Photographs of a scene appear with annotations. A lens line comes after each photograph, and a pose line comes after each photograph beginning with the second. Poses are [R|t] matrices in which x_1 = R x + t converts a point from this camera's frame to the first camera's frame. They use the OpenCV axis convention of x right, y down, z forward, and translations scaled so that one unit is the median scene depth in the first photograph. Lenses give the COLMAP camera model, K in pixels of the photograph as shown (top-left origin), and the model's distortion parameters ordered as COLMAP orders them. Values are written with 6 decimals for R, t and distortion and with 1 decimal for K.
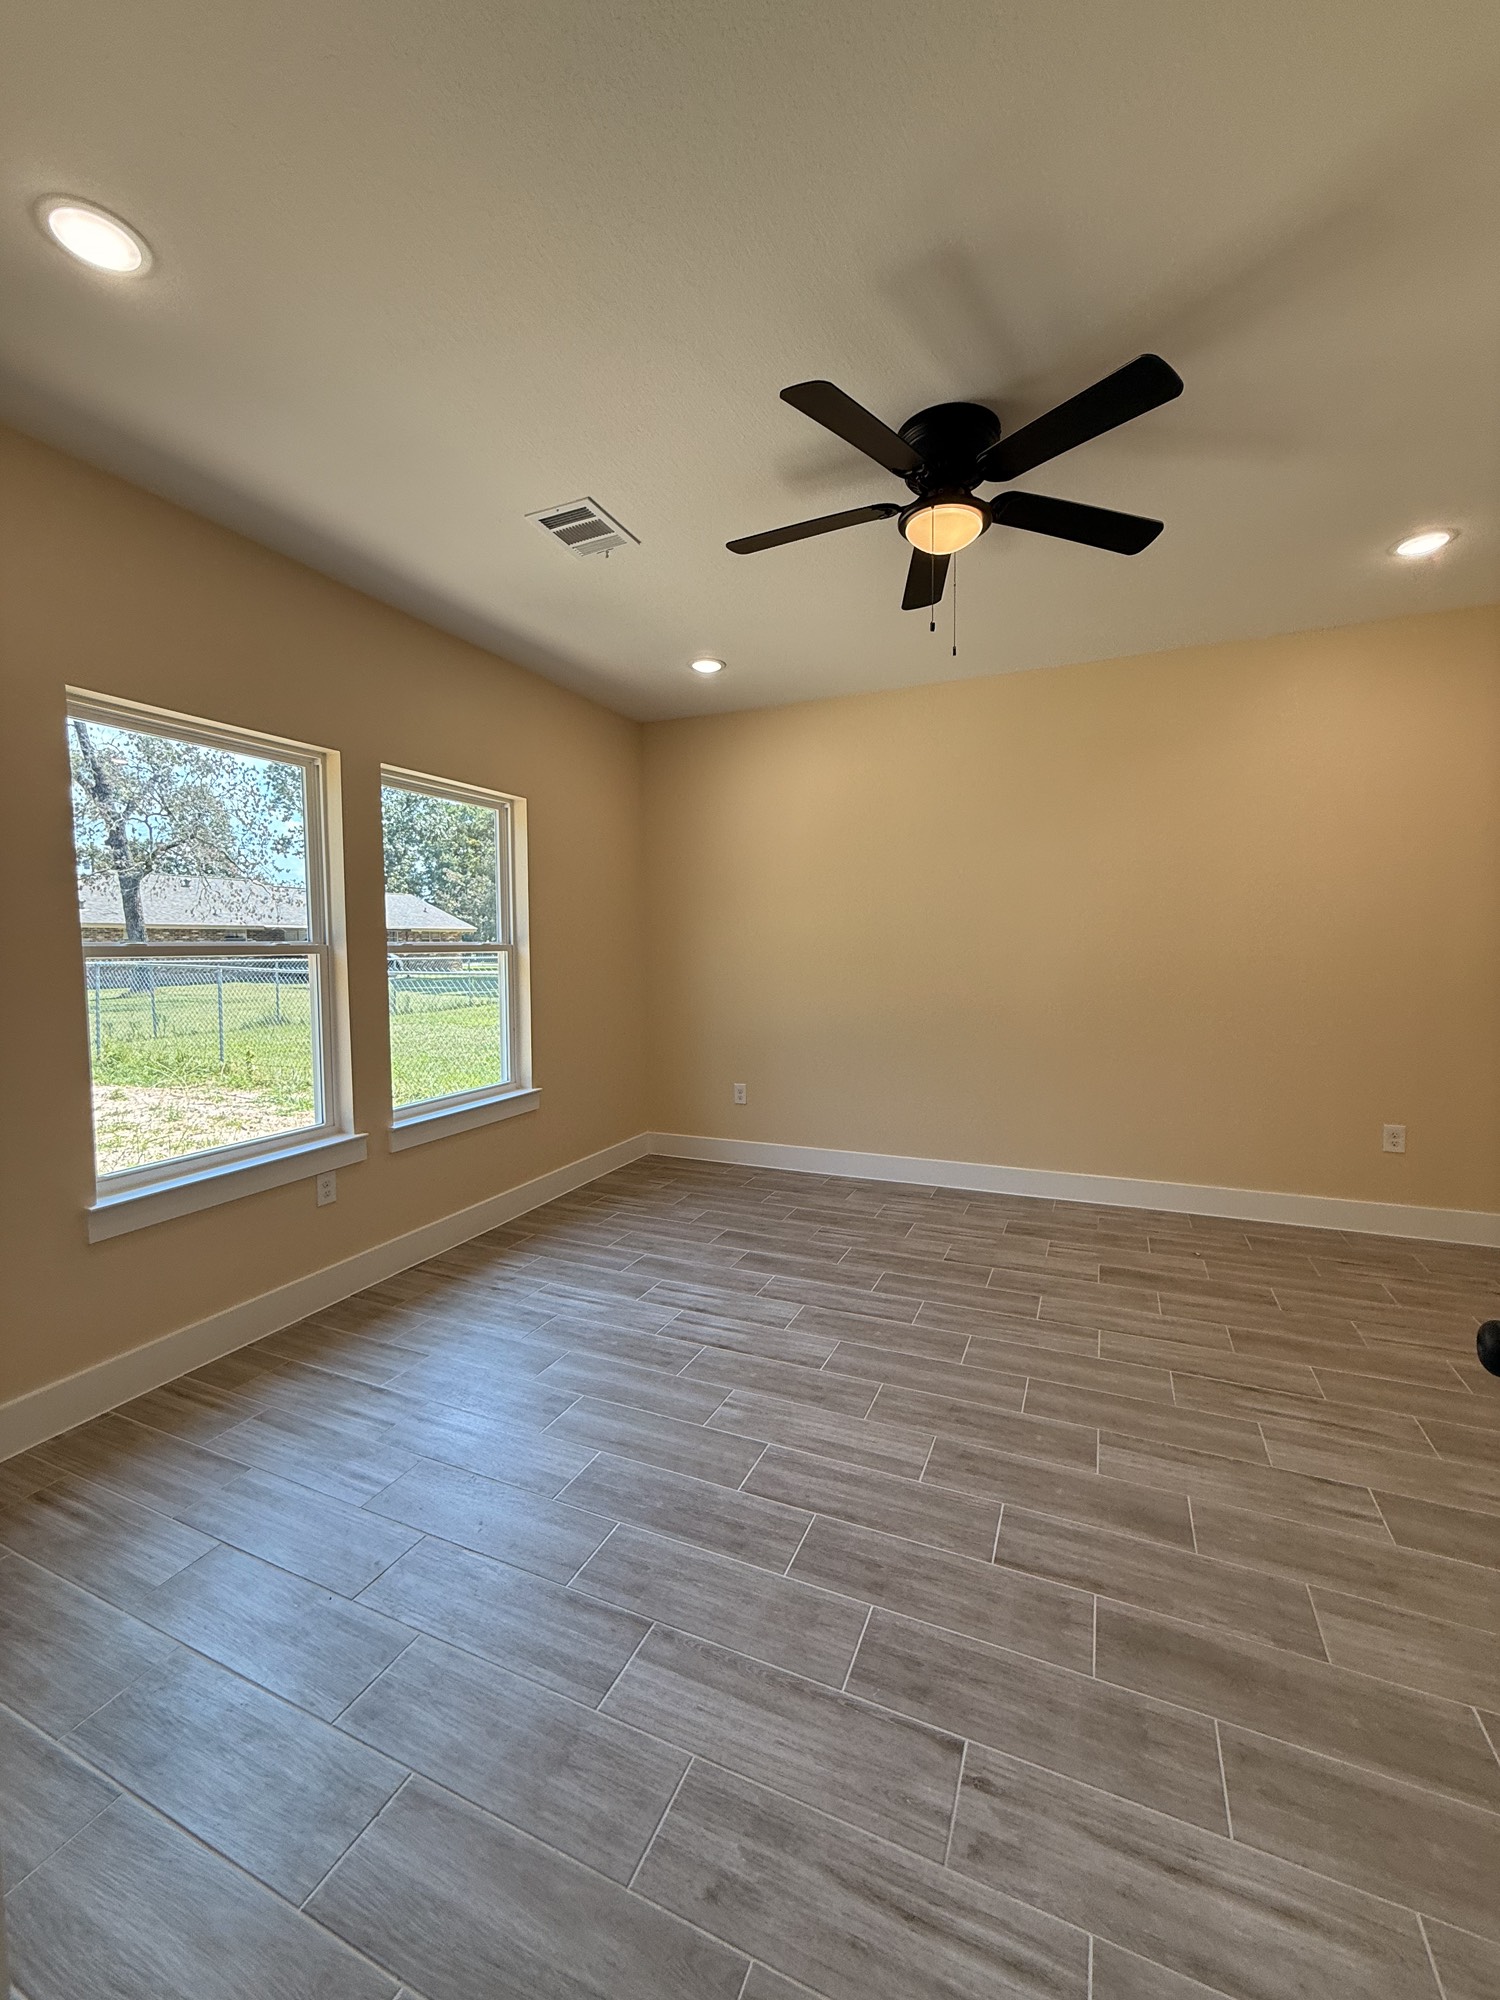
lens RADIAL K [[796.5, 0, 752.4], [0, 796.5, 996.8], [0, 0, 1]] dist [-0.002066, 0.000467]
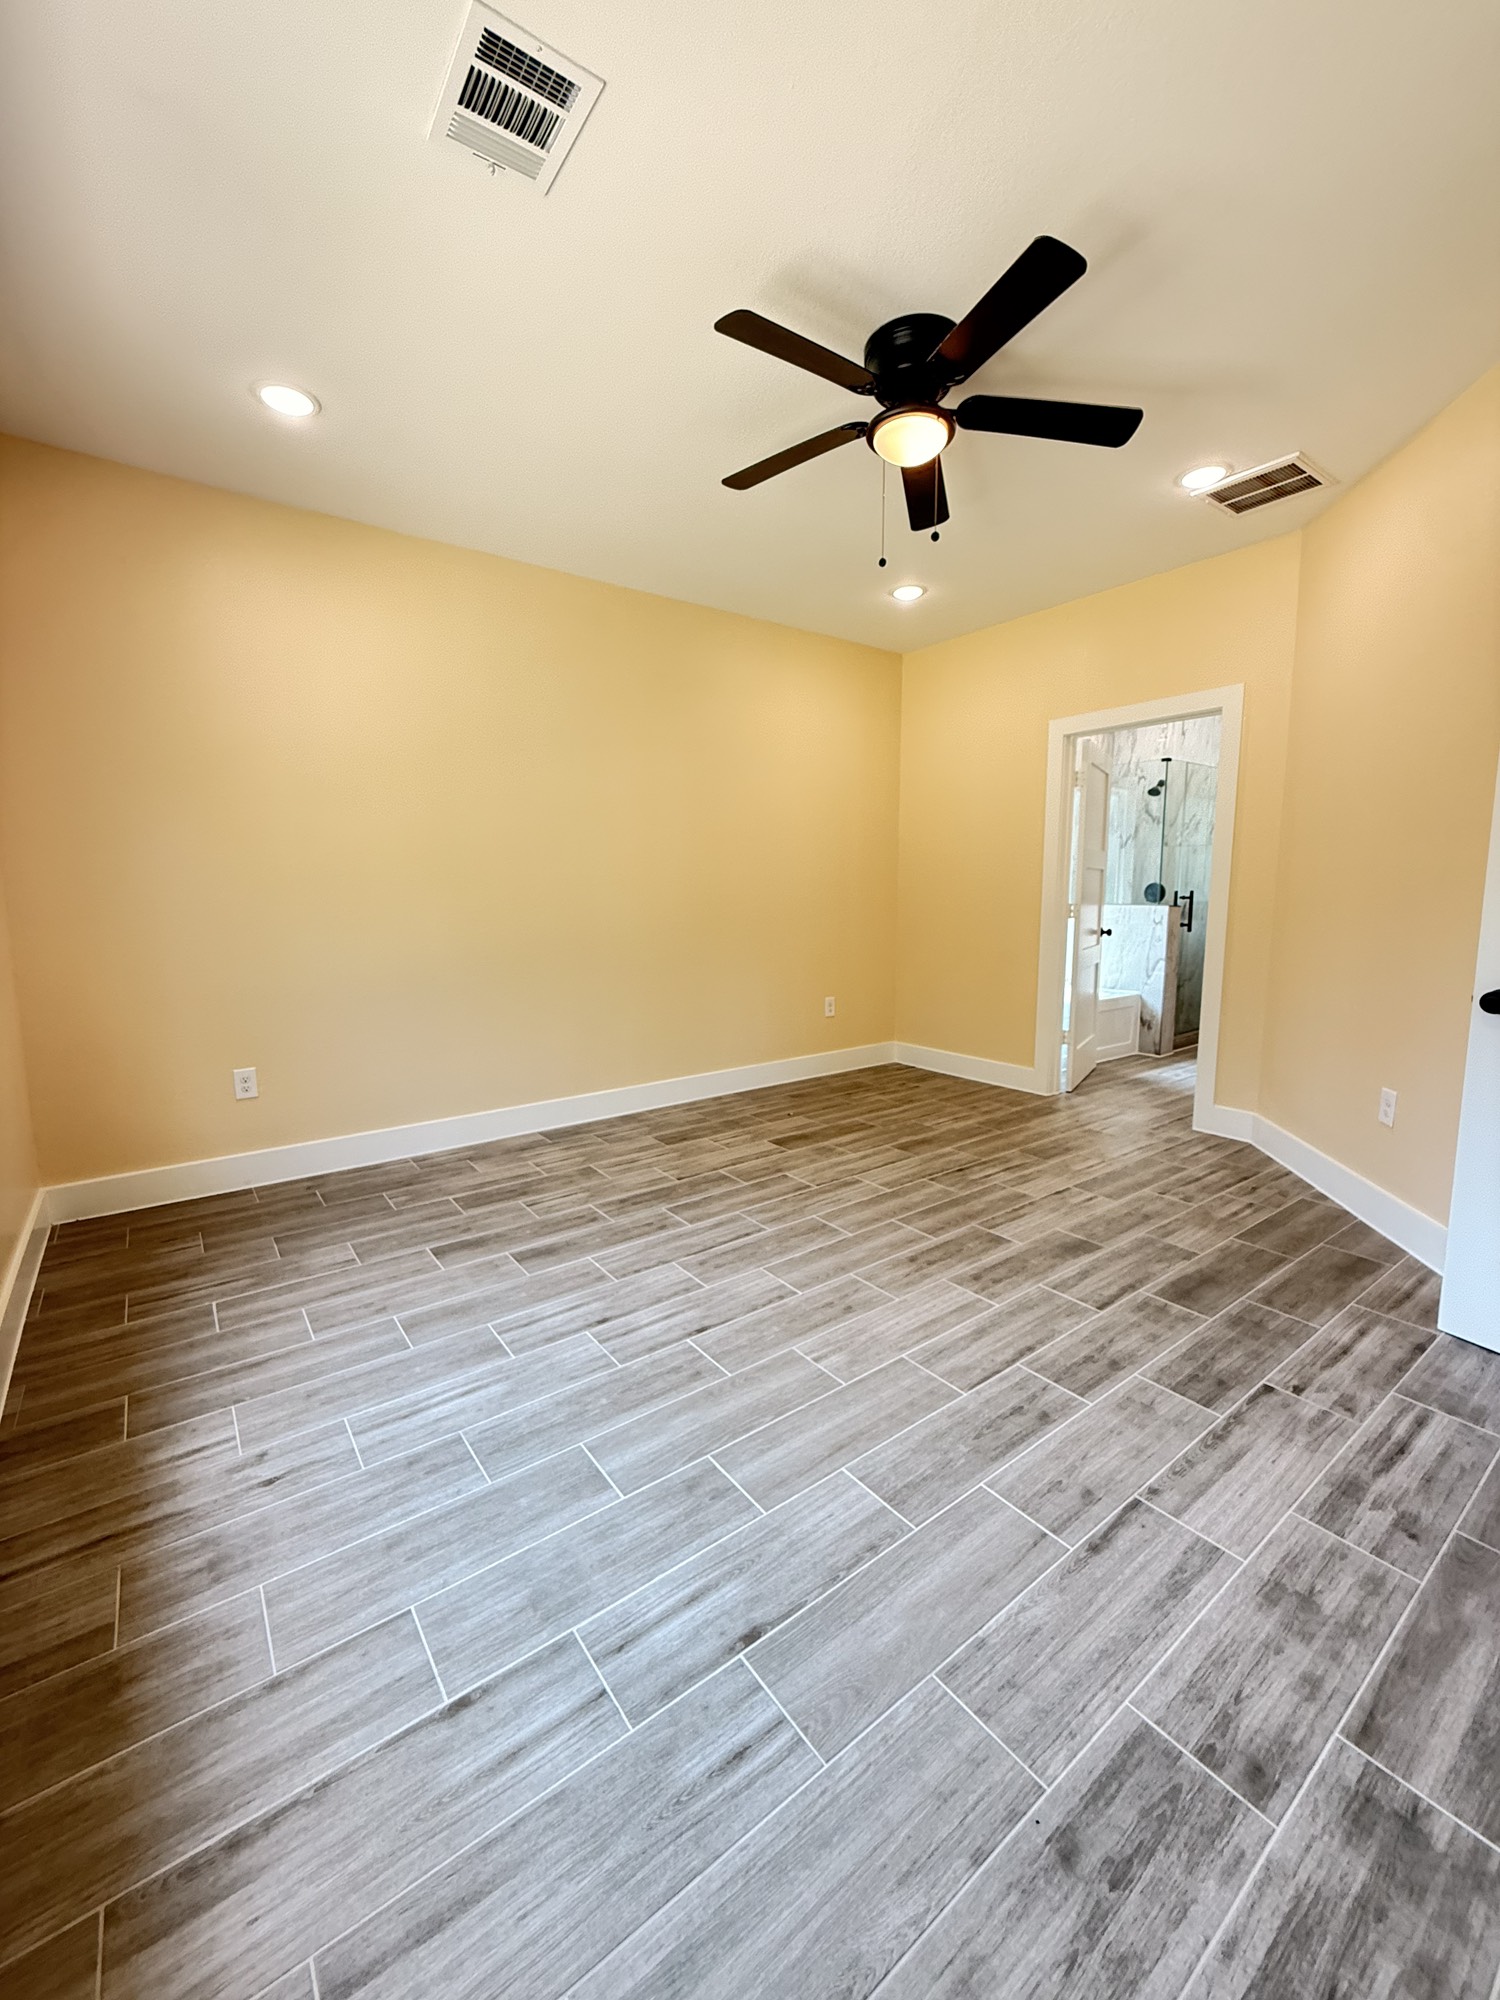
lens RADIAL K [[796.5, 0, 752.4], [0, 796.5, 996.8], [0, 0, 1]] dist [-0.002066, 0.000467]
pose [[0.494607, -0.110681, 0.862041, -0.628087], [0.059771, 0.993841, 0.093309, 0.020511], [-0.867059, 0.005373, 0.498176, 0.496698]]
